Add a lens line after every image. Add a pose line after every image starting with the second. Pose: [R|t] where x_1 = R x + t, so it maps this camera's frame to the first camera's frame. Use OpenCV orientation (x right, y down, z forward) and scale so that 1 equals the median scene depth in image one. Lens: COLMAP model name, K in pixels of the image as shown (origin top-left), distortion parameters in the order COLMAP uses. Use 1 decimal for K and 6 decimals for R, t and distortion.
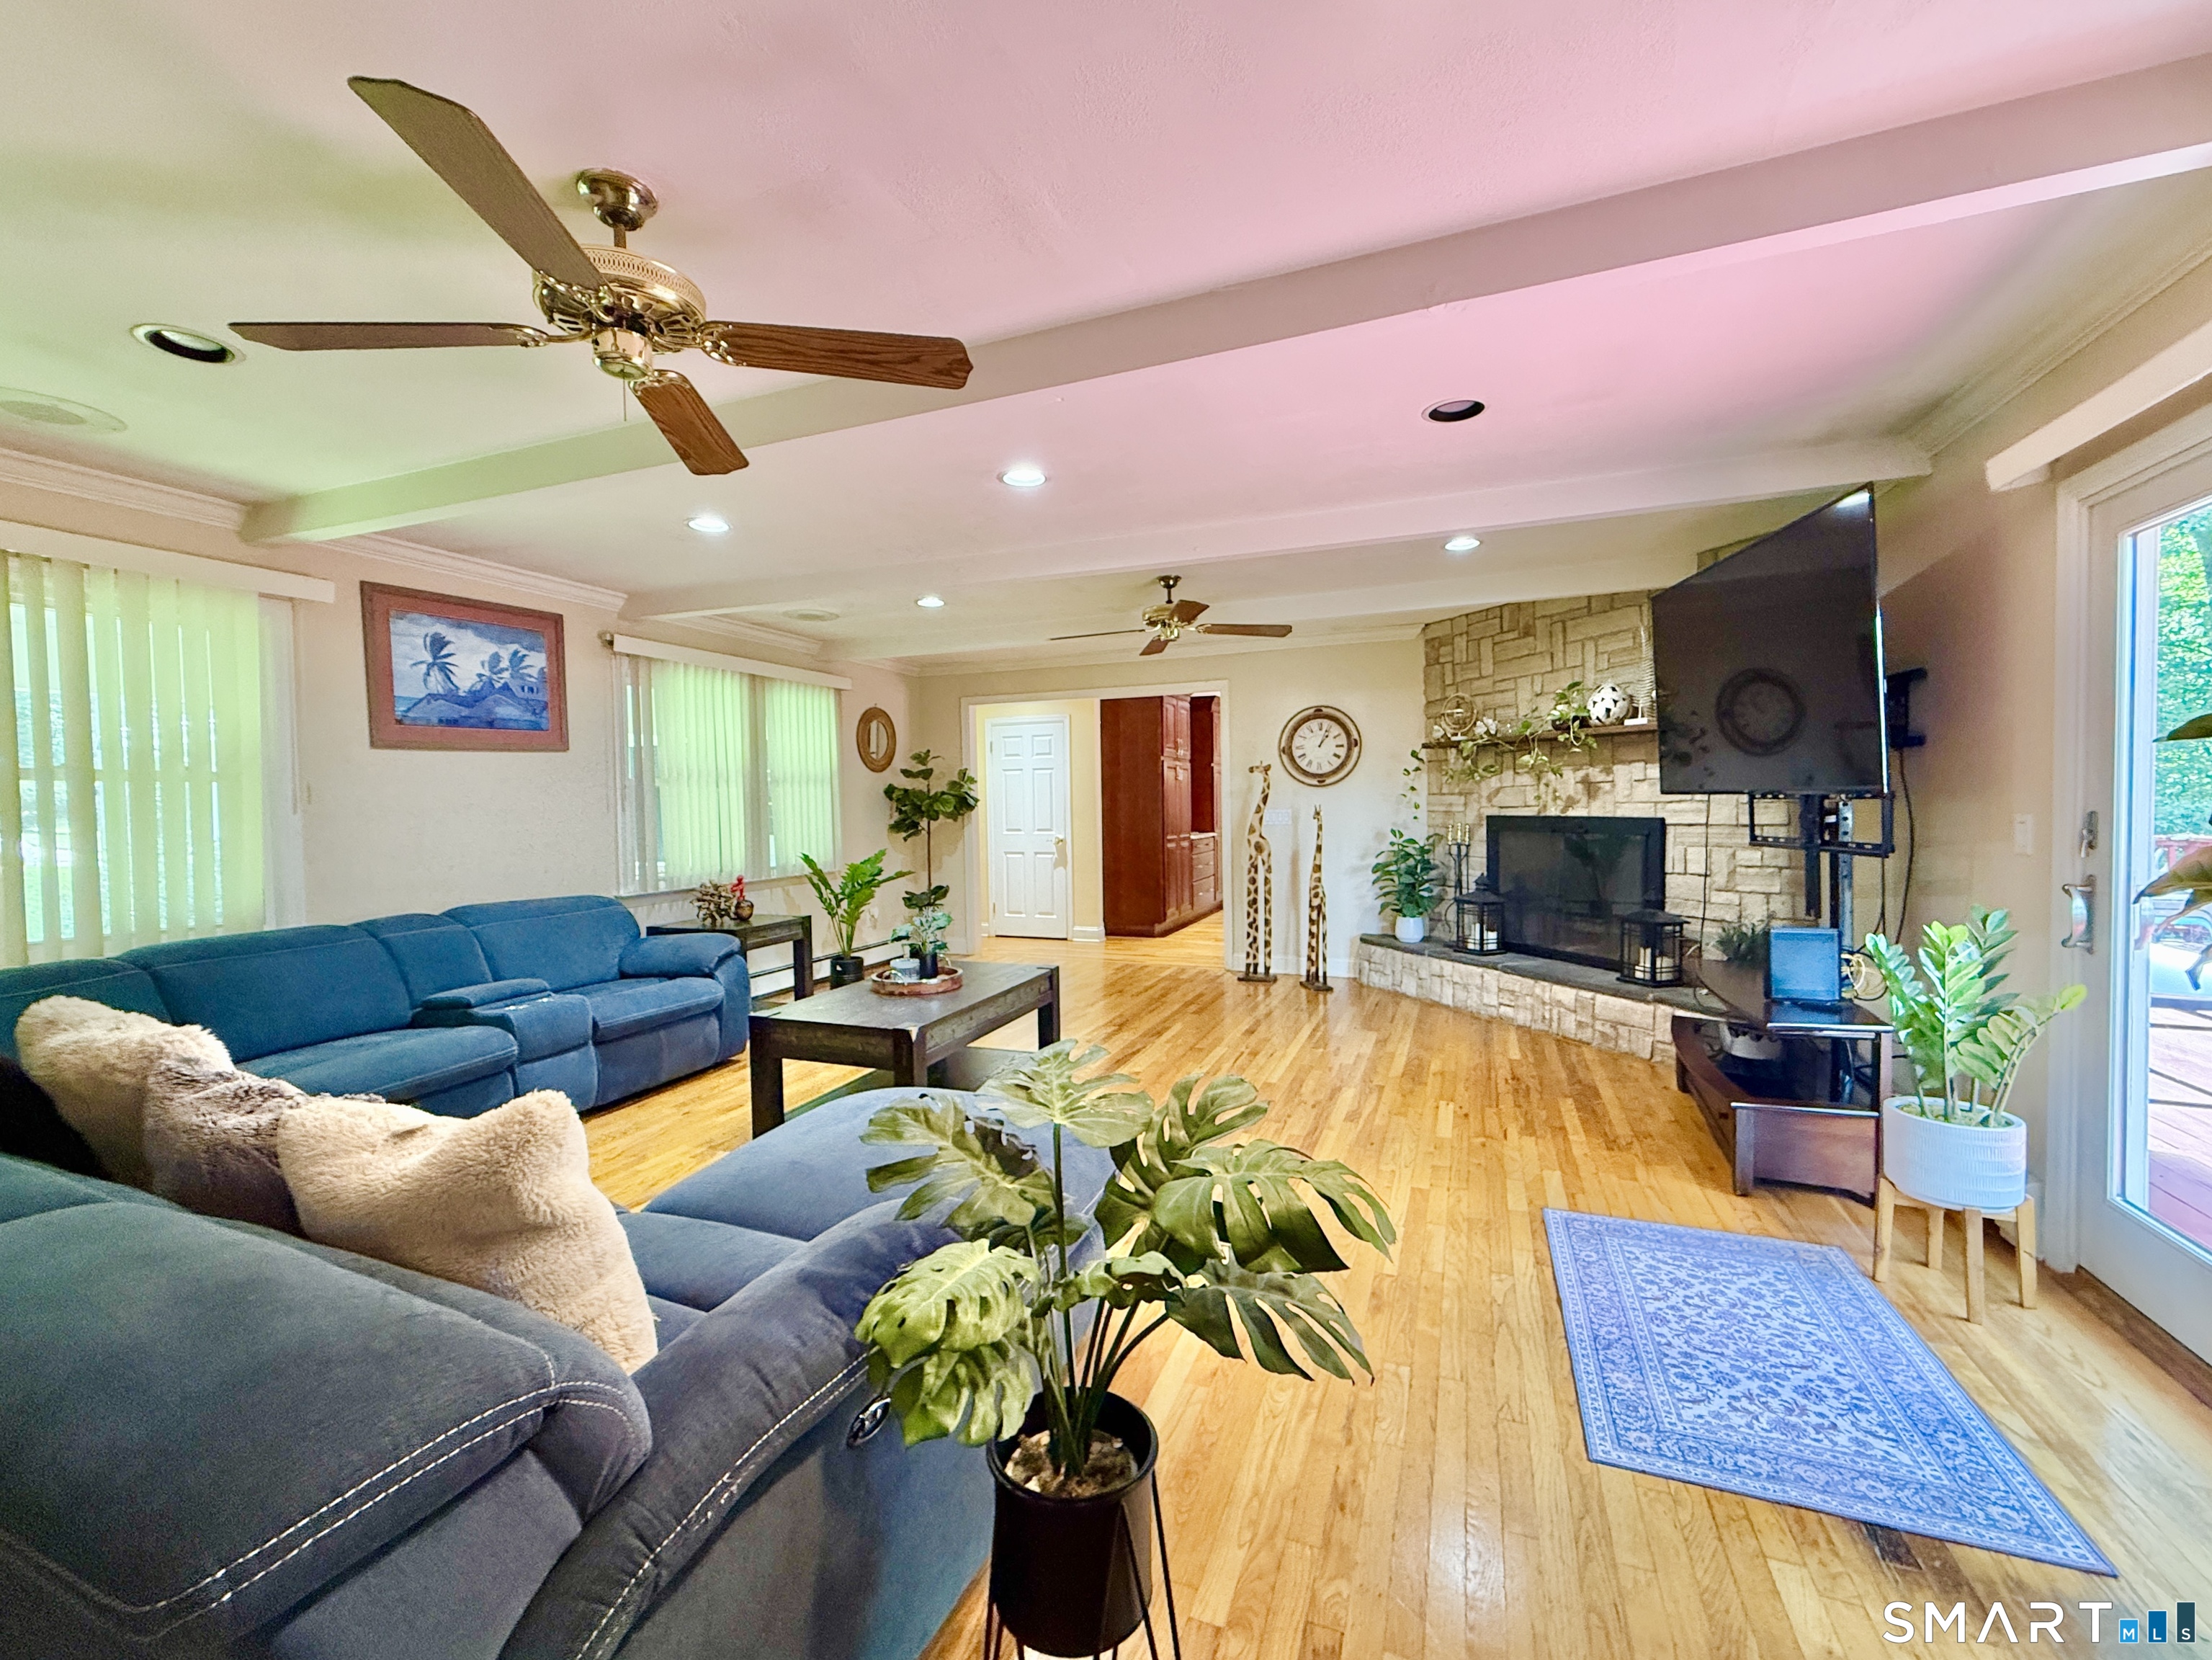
lens RADIAL K [[889.8, 0, 1116.3], [0, 889.8, 831.6], [0, 0, 1]] dist [-0.000677, 0.000853]
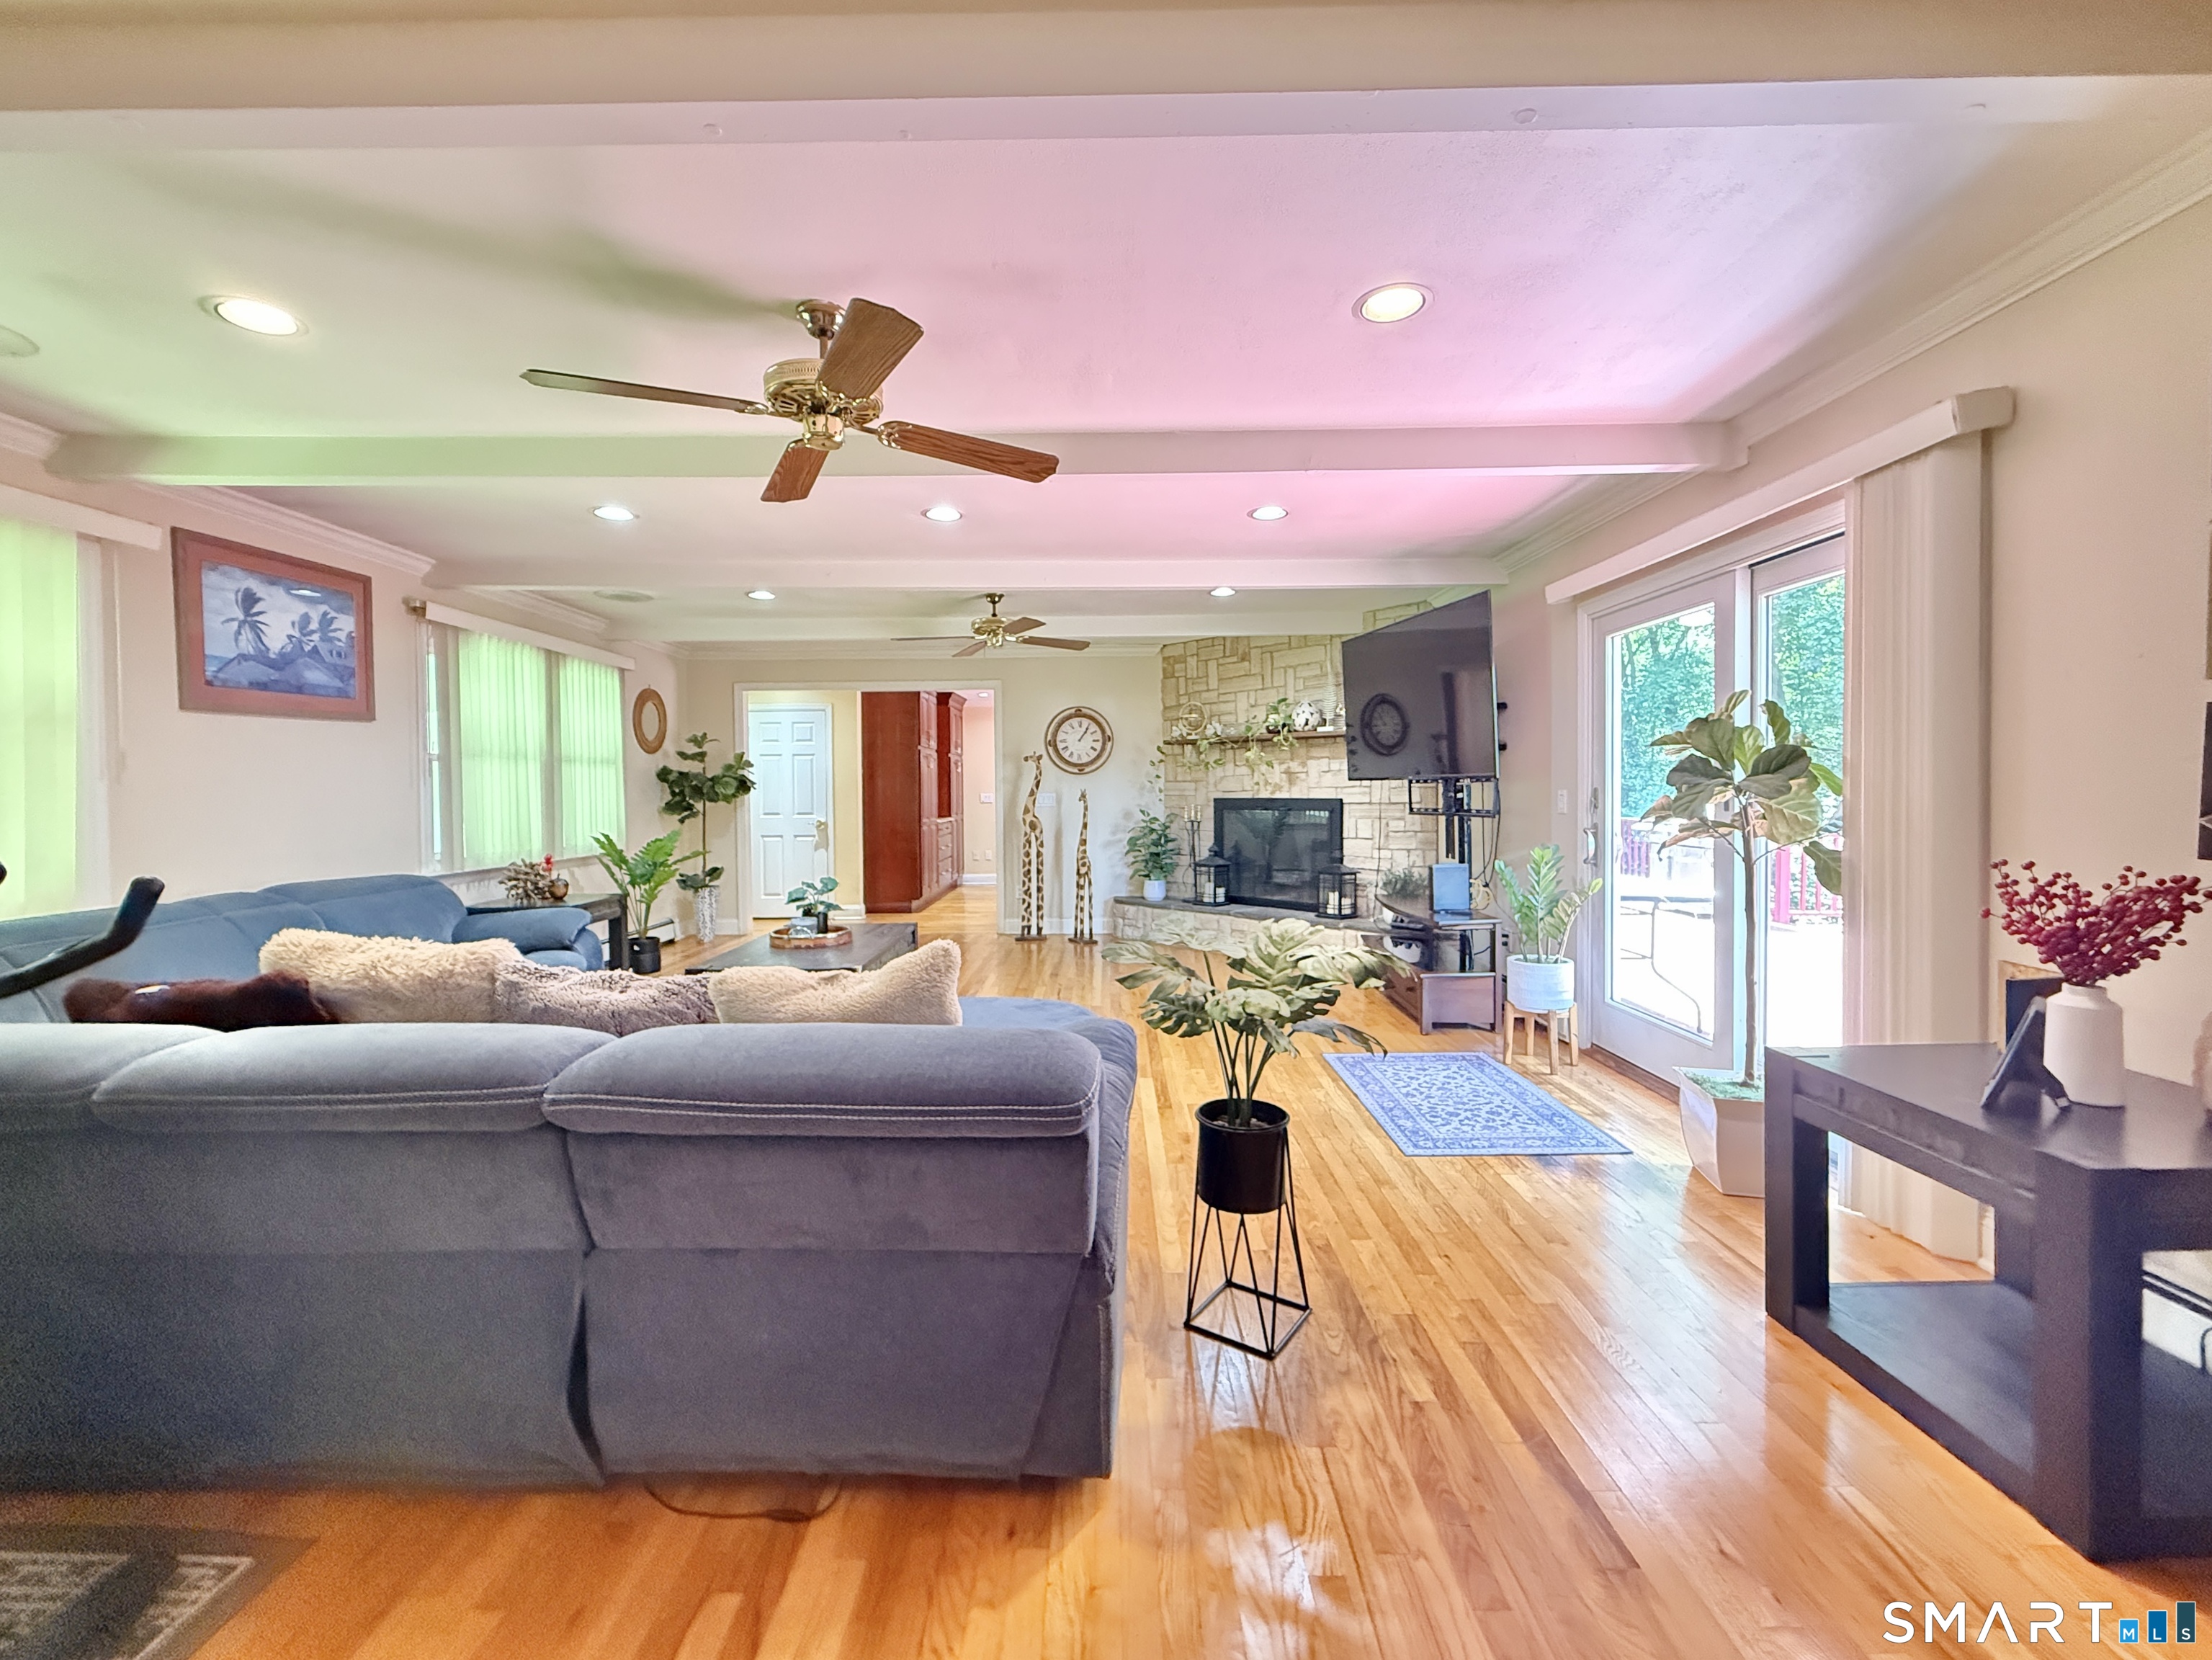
lens RADIAL K [[889.8, 0, 1093.7], [0, 889.8, 811.3], [0, 0, 1]] dist [-0.000677, 0.000853]
pose [[0.929732, -0.000128, 0.368236, -0.256766], [0.006377, 0.999856, -0.015753, 0.023892], [-0.368181, 0.016994, 0.929599, -0.150834]]
